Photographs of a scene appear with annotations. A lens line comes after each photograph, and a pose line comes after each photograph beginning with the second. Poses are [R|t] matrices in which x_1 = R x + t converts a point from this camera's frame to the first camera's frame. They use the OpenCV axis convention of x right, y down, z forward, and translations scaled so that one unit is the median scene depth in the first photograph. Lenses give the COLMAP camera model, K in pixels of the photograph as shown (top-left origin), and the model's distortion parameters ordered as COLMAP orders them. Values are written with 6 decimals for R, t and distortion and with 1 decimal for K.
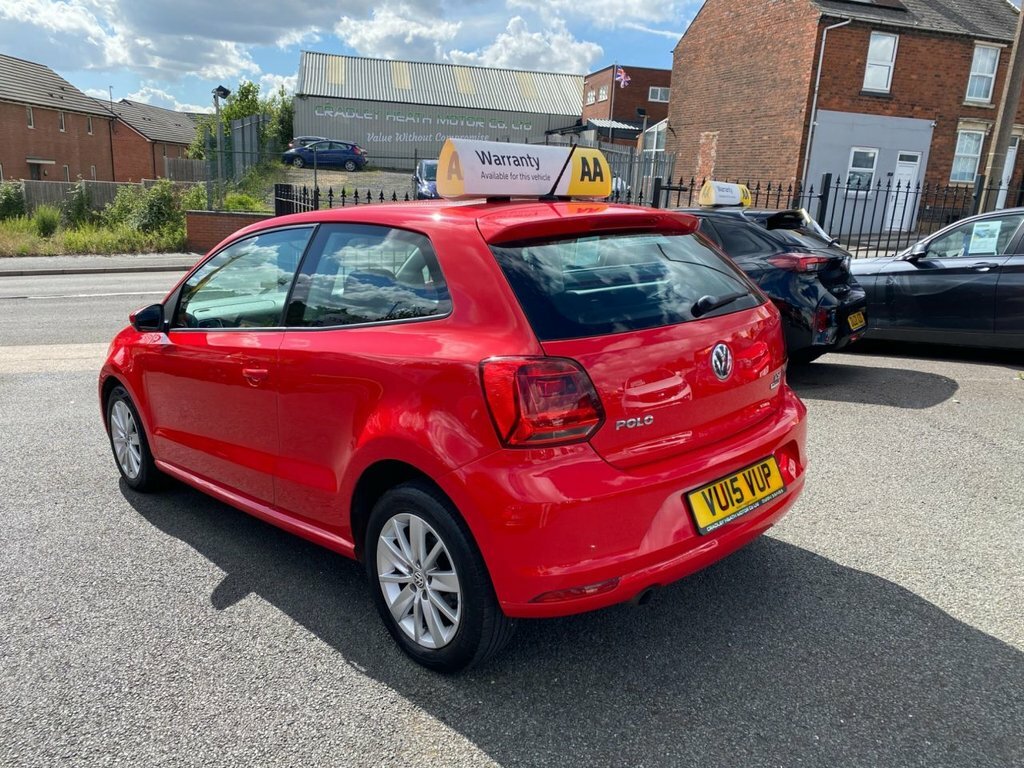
lens RADIAL K [[802.5, 0, 512.0], [0, 802.5, 384.0], [0, 0, 1]] dist [0.010911, 0.000954]
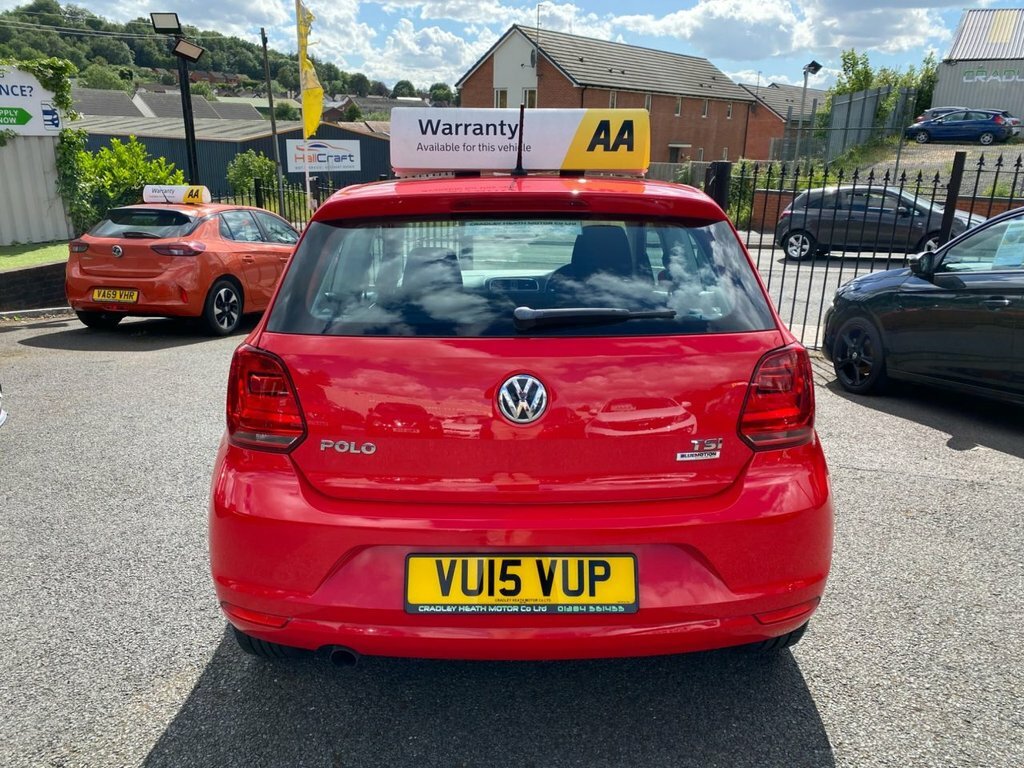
lens RADIAL K [[802.5, 0, 512.0], [0, 802.5, 384.0], [0, 0, 1]] dist [0.010911, 0.000954]
pose [[0.706911, 0.175207, -0.685259, 0.068292], [-0.159322, 0.983379, 0.087074, -0.009371], [0.689125, 0.047624, 0.723076, 0.043124]]
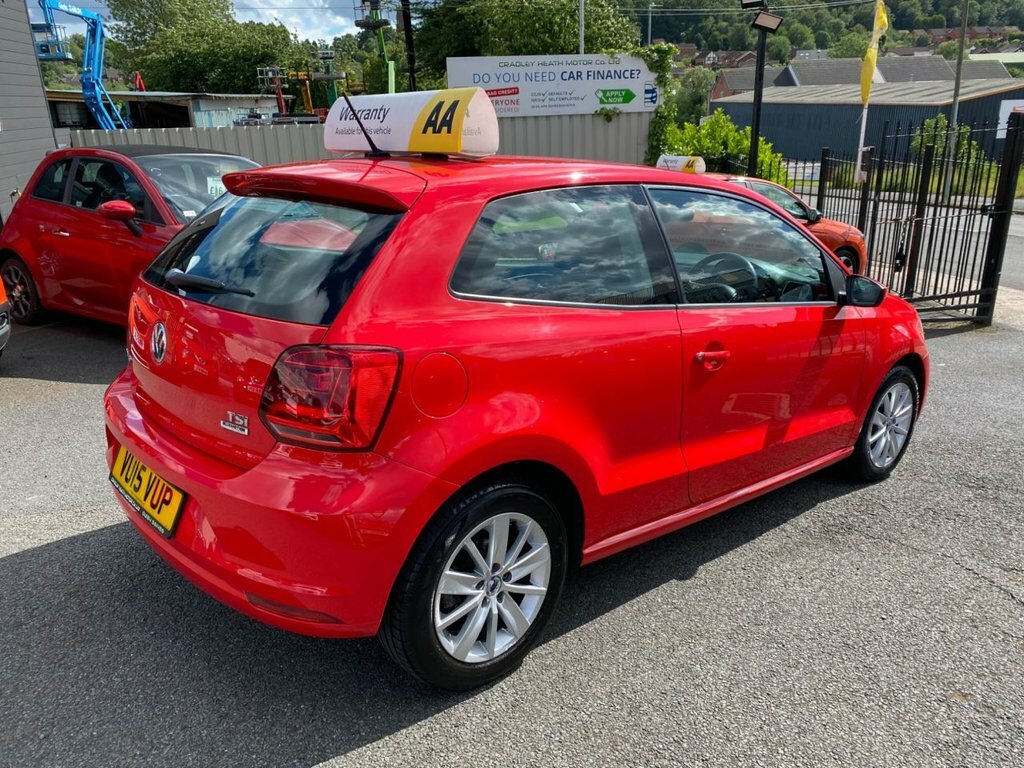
lens RADIAL K [[802.5, 0, 512.0], [0, 802.5, 384.0], [0, 0, 1]] dist [0.010911, 0.000954]
pose [[-0.081154, 0.284323, -0.955288, 0.100284], [-0.224749, 0.928544, 0.295456, -0.030796], [0.971031, 0.238677, -0.011454, 0.128032]]
